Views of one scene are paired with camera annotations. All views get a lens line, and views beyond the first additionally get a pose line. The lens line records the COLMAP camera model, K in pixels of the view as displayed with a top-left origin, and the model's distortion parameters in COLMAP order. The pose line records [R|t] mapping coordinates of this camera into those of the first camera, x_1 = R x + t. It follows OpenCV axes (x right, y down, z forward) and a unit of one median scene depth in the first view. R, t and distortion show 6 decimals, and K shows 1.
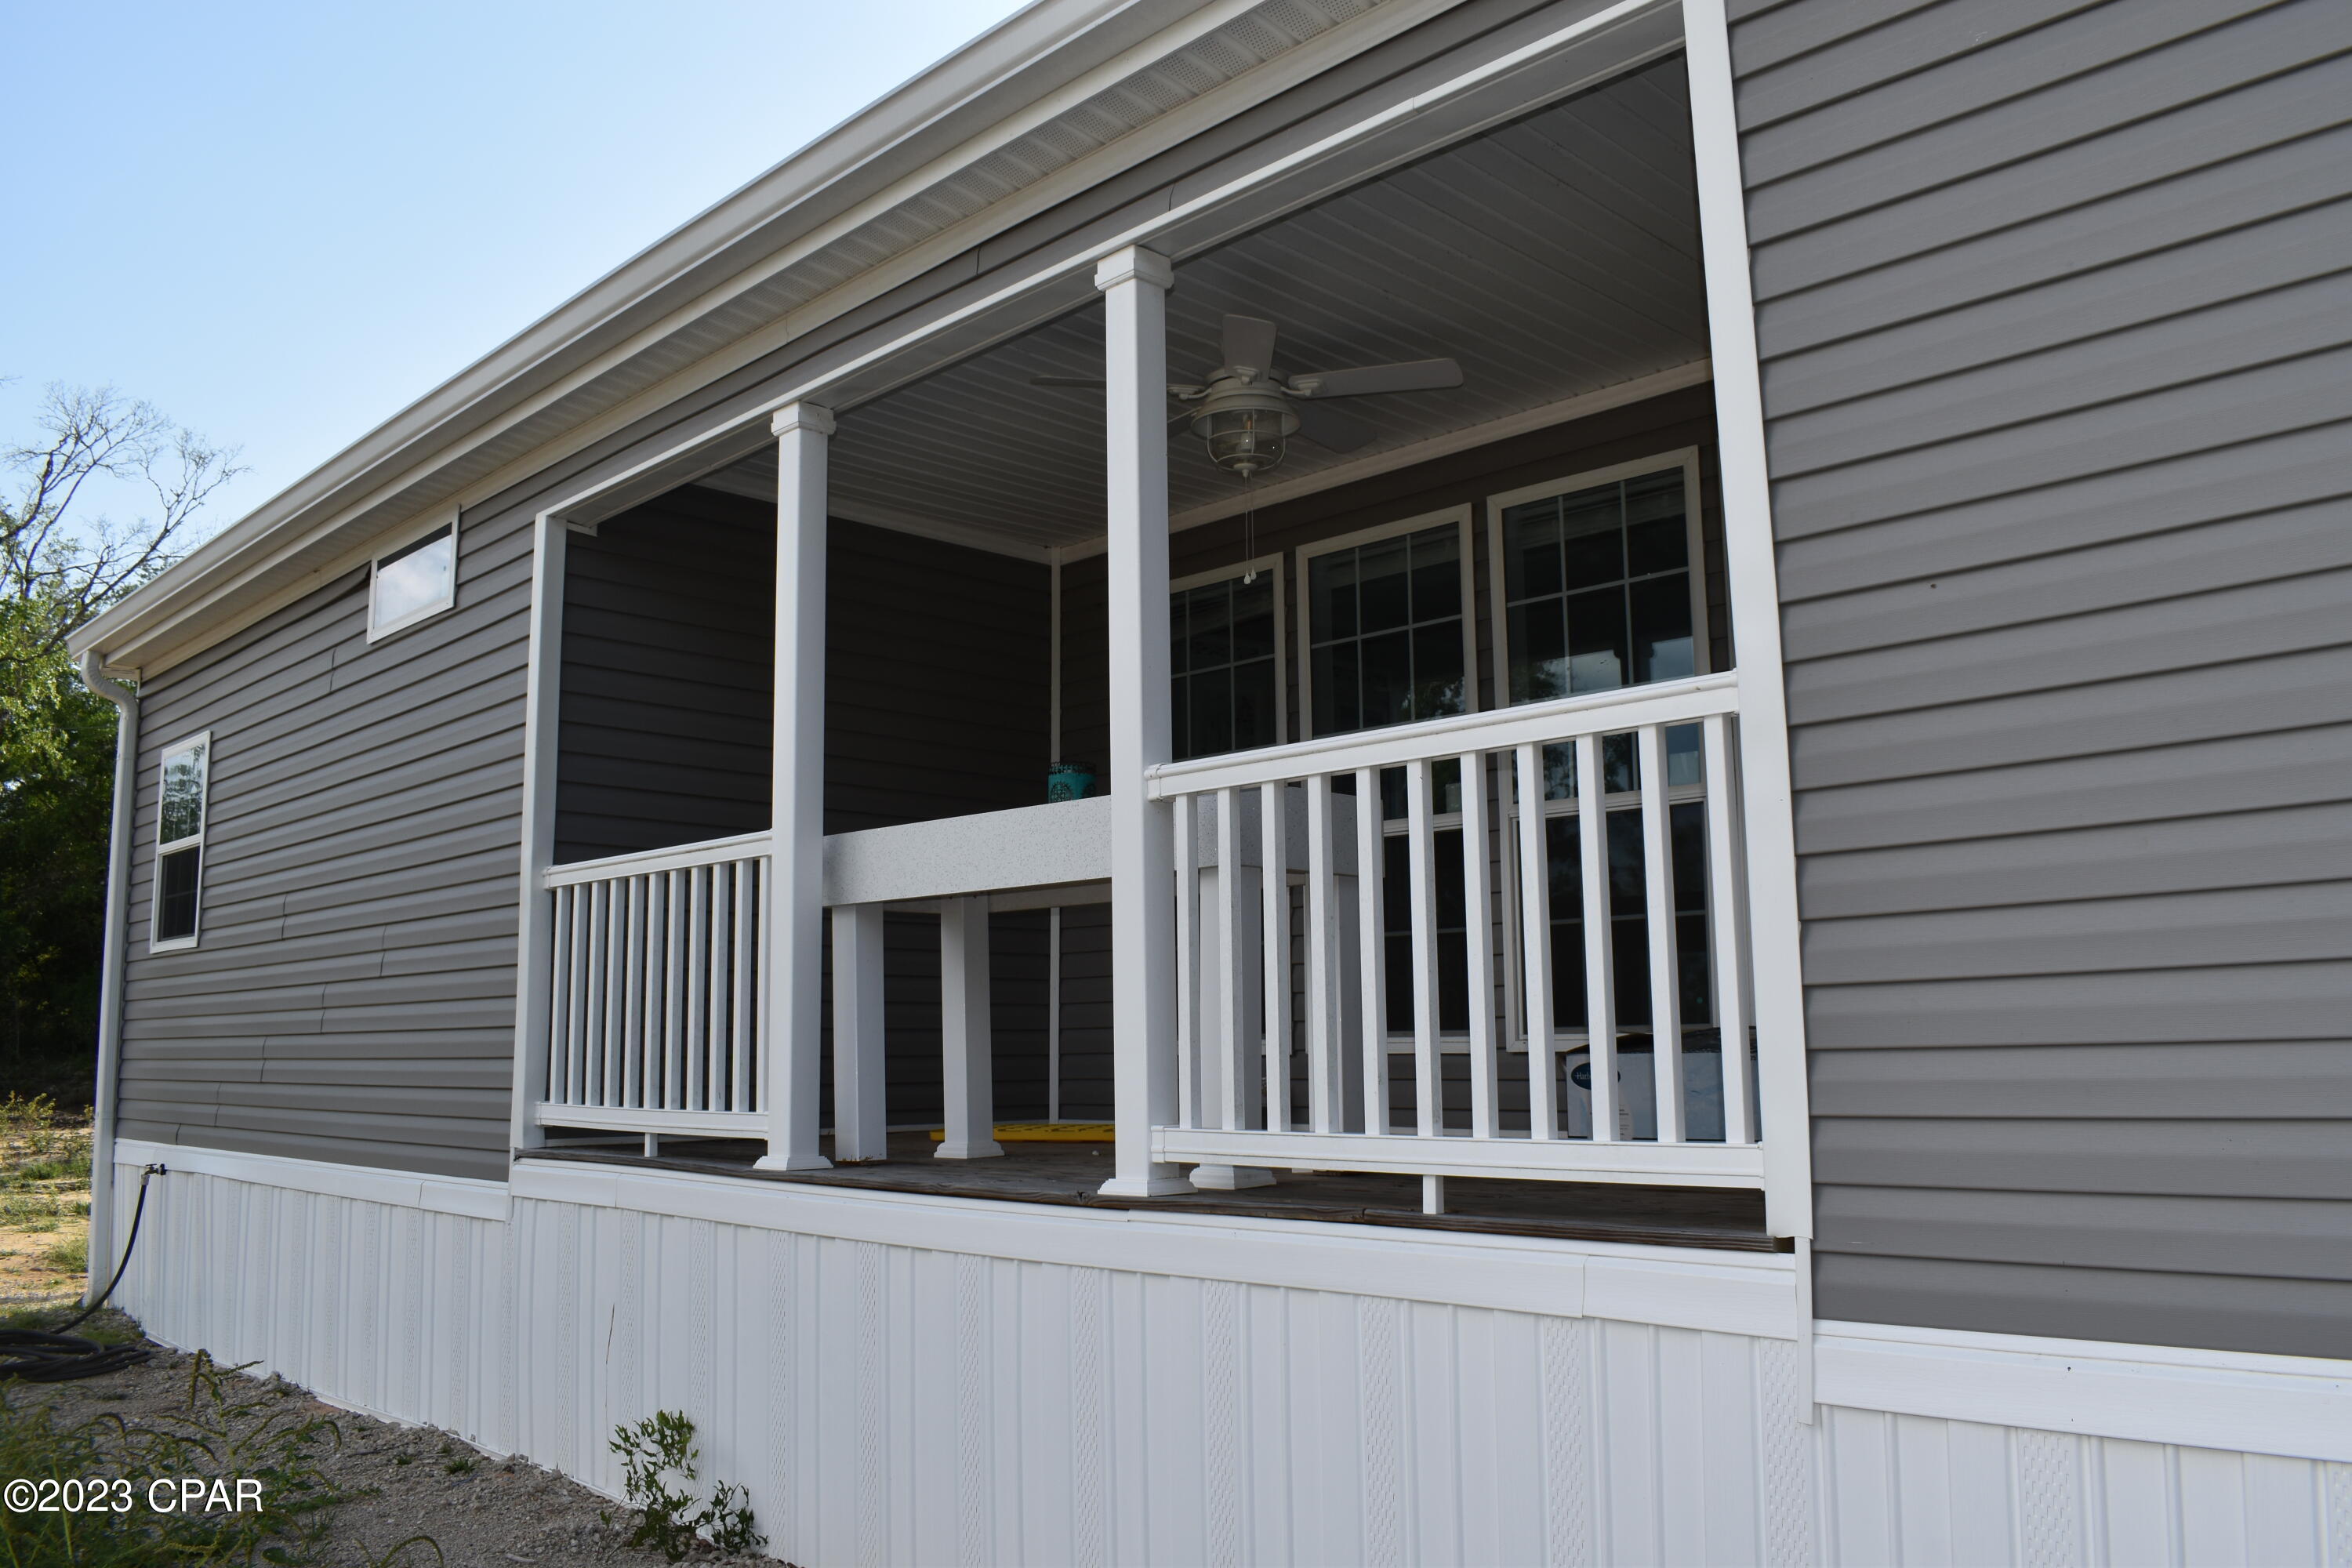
lens RADIAL K [[1841.5, 0, 1176.0], [0, 1841.5, 784.0], [0, 0, 1]] dist [-0.087054, -0.000896]
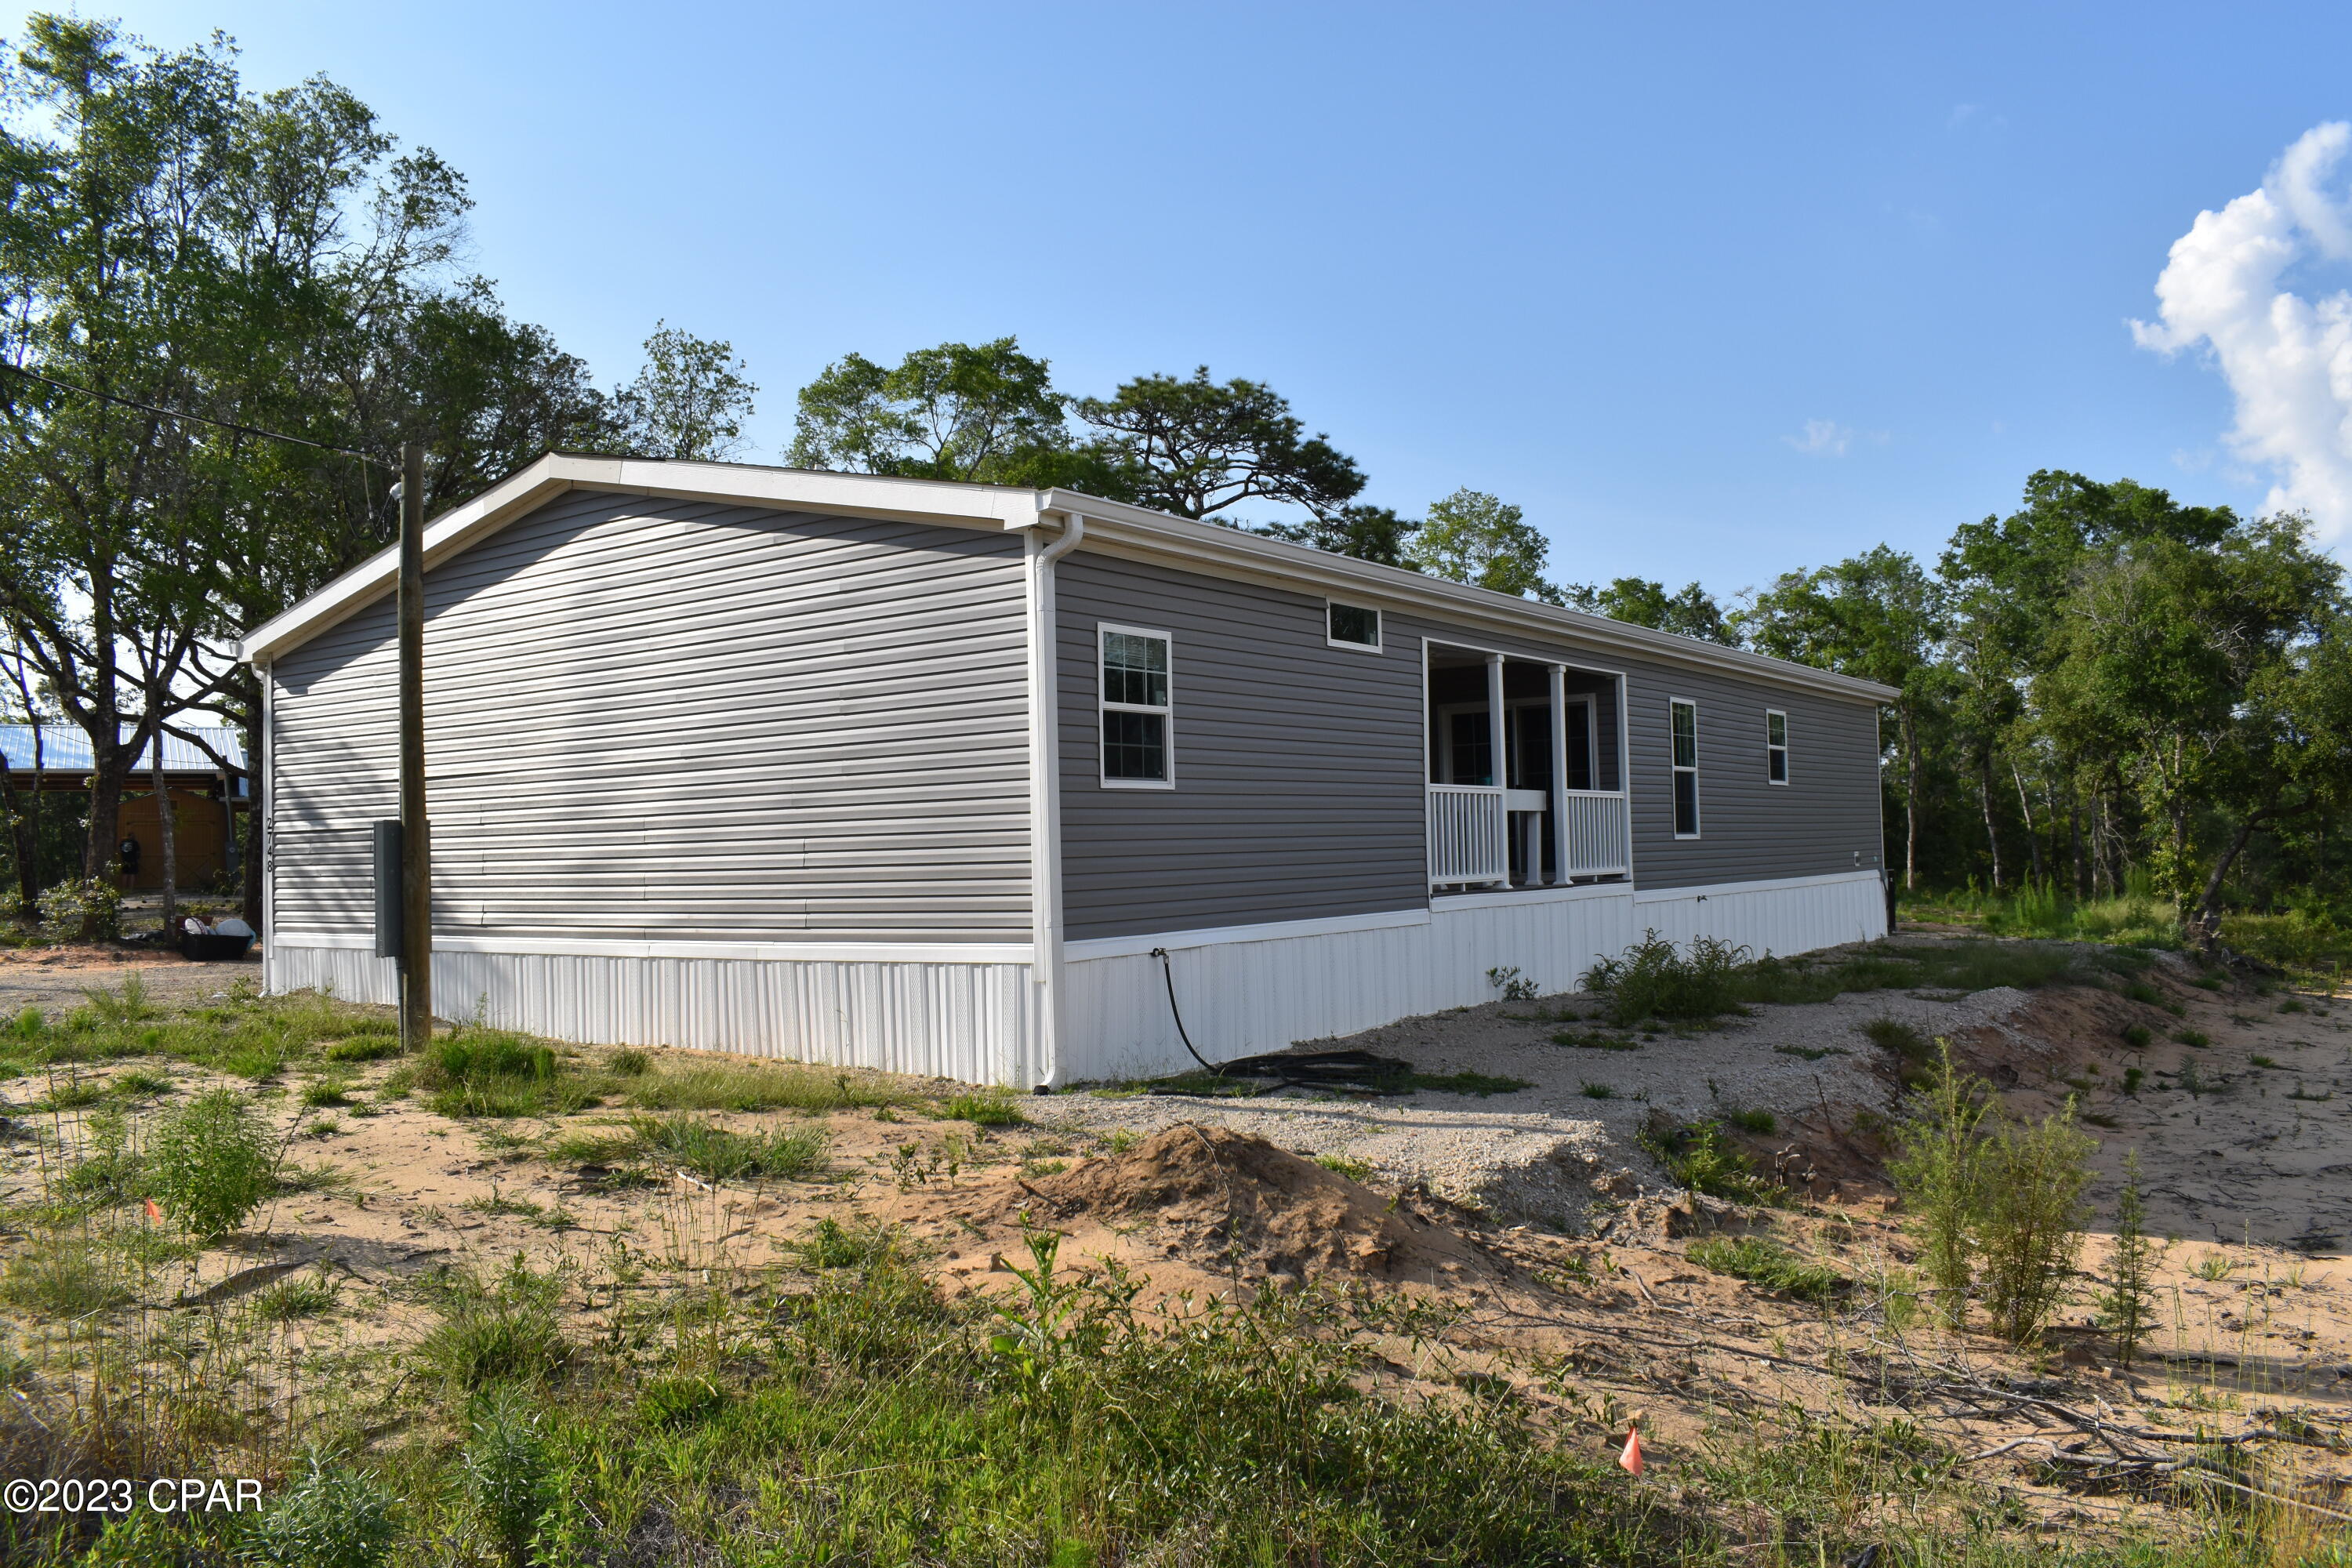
lens RADIAL K [[1841.5, 0, 1176.0], [0, 1841.5, 784.0], [0, 0, 1]] dist [-0.087054, -0.000896]
pose [[-0.172387, 0.052897, 0.983608, -3.331590], [-0.112317, 0.990989, -0.072979, 0.325408], [-0.978605, -0.123057, -0.164893, 2.111865]]
